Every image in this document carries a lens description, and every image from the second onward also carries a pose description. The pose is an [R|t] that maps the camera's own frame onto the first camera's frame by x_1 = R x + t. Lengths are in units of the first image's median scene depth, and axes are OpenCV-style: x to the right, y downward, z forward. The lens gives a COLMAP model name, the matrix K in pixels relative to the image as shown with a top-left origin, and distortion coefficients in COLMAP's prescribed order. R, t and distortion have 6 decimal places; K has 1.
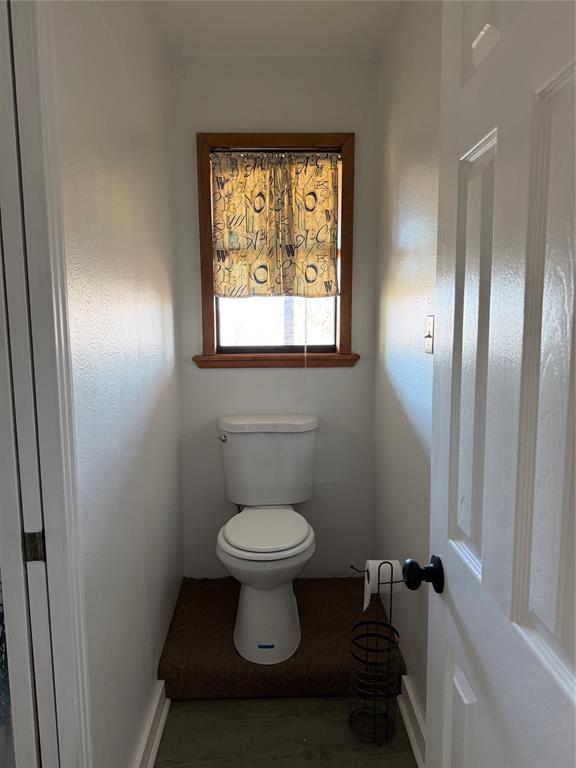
lens RADIAL K [[545.4, 0, 291.0], [0, 545.4, 397.3], [0, 0, 1]] dist [0.066938, -0.050090]
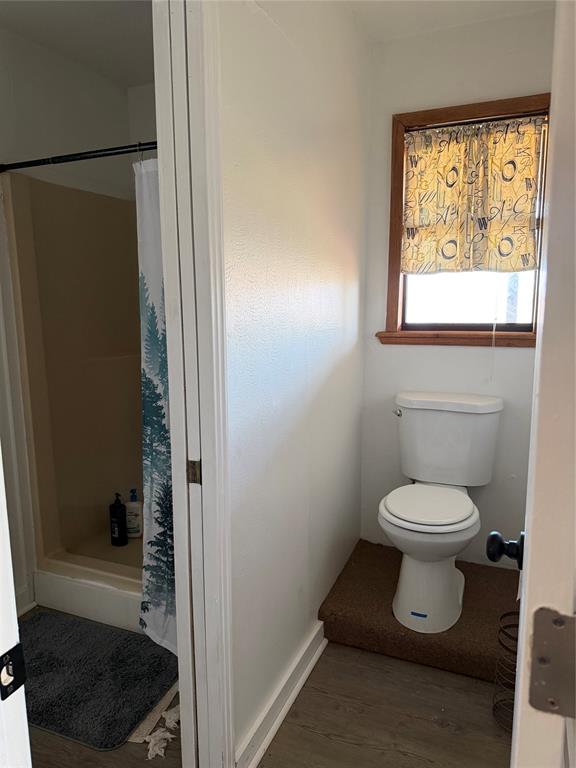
lens RADIAL K [[545.4, 0, 282.7], [0, 545.4, 388.4], [0, 0, 1]] dist [0.066938, -0.050090]
pose [[0.910843, 0.071079, -0.406587, 0.096966], [-0.061068, 0.997427, 0.037563, 0.005669], [0.408211, -0.009385, 0.912840, -0.034755]]
